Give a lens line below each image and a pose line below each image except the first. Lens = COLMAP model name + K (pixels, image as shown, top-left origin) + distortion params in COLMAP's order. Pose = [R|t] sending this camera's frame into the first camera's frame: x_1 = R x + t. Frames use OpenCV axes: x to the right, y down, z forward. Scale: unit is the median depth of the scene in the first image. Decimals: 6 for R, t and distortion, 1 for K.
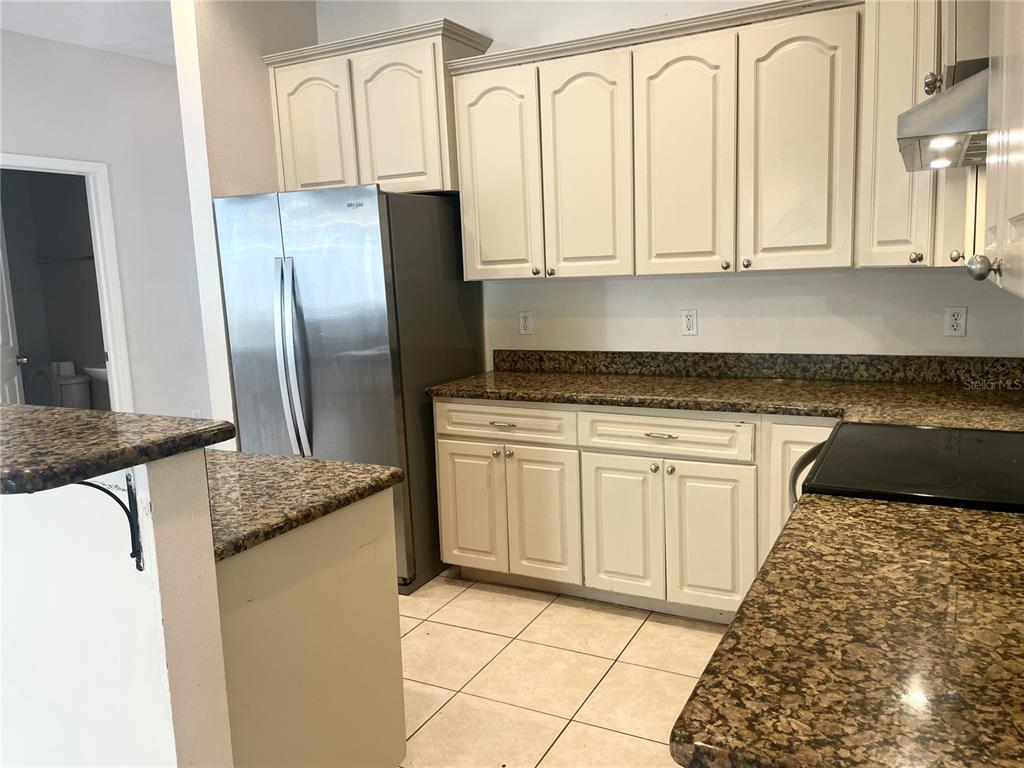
lens RADIAL K [[787.6, 0, 517.5], [0, 787.6, 384.8], [0, 0, 1]] dist [0.049939, -0.030878]
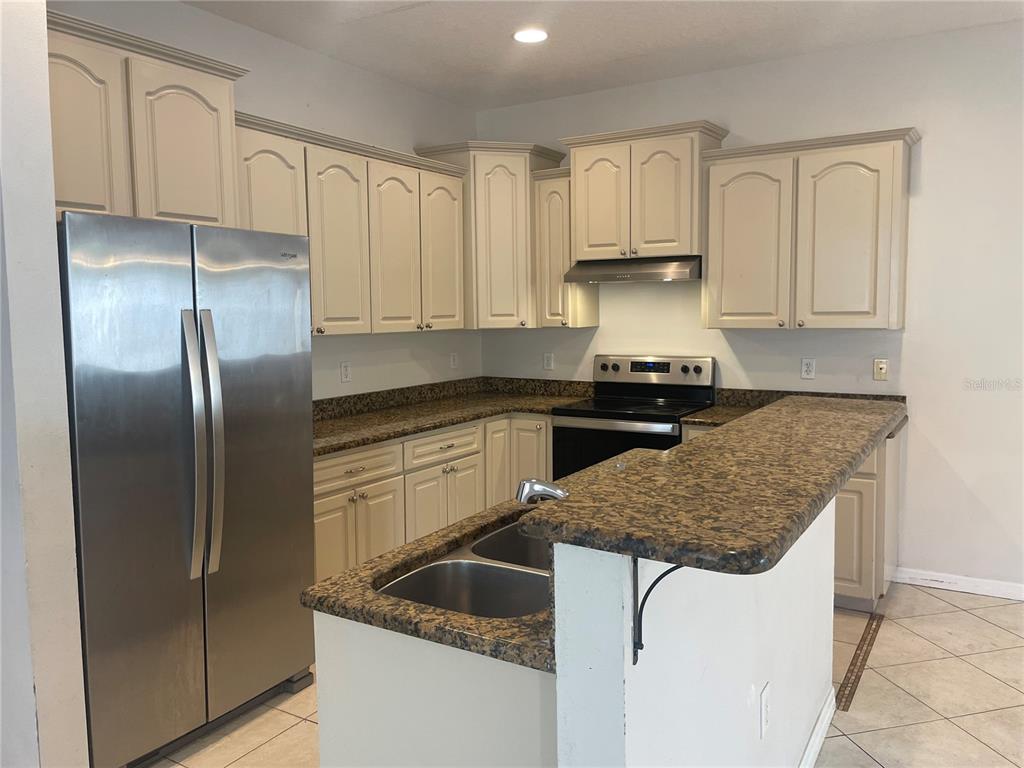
lens RADIAL K [[787.6, 0, 518.7], [0, 787.6, 376.3], [0, 0, 1]] dist [0.049939, -0.030878]
pose [[0.056291, -0.050824, 0.997120, -1.117560], [0.155129, 0.987020, 0.041551, -0.089792], [-0.986289, 0.152343, 0.063444, 0.718814]]
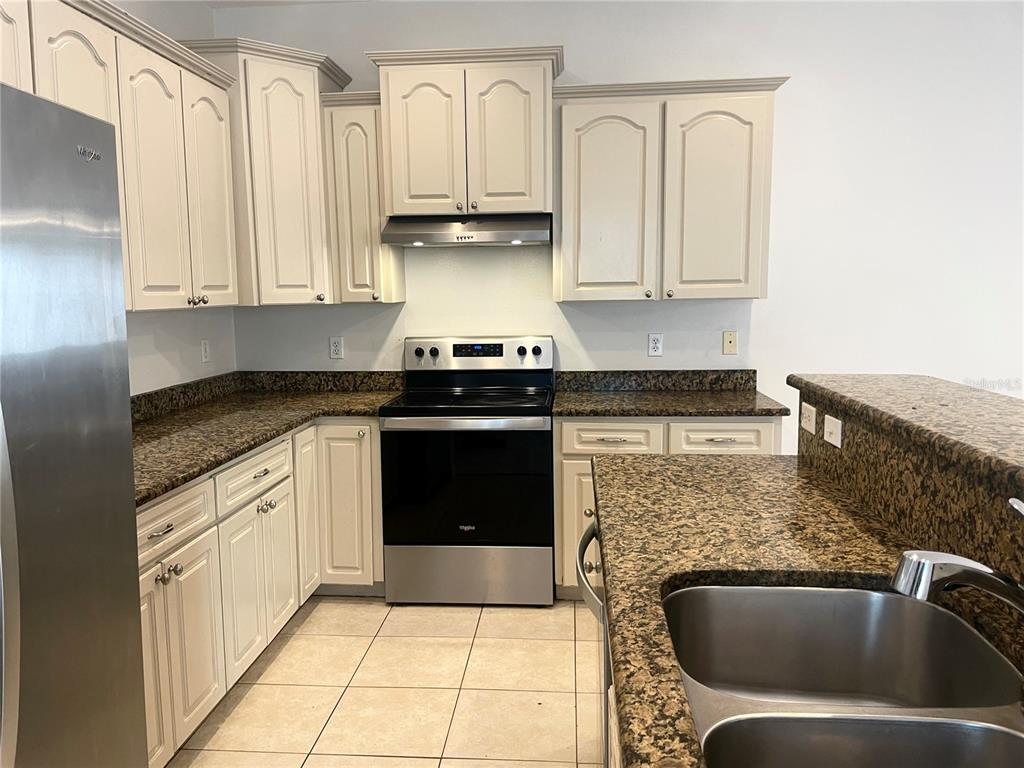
lens RADIAL K [[787.6, 0, 503.7], [0, 787.6, 384.3], [0, 0, 1]] dist [0.049939, -0.030878]
pose [[-0.392830, -0.067495, 0.917131, -0.762663], [0.163012, 0.976398, 0.141679, -0.122191], [-0.905048, 0.205160, -0.372556, 1.001301]]
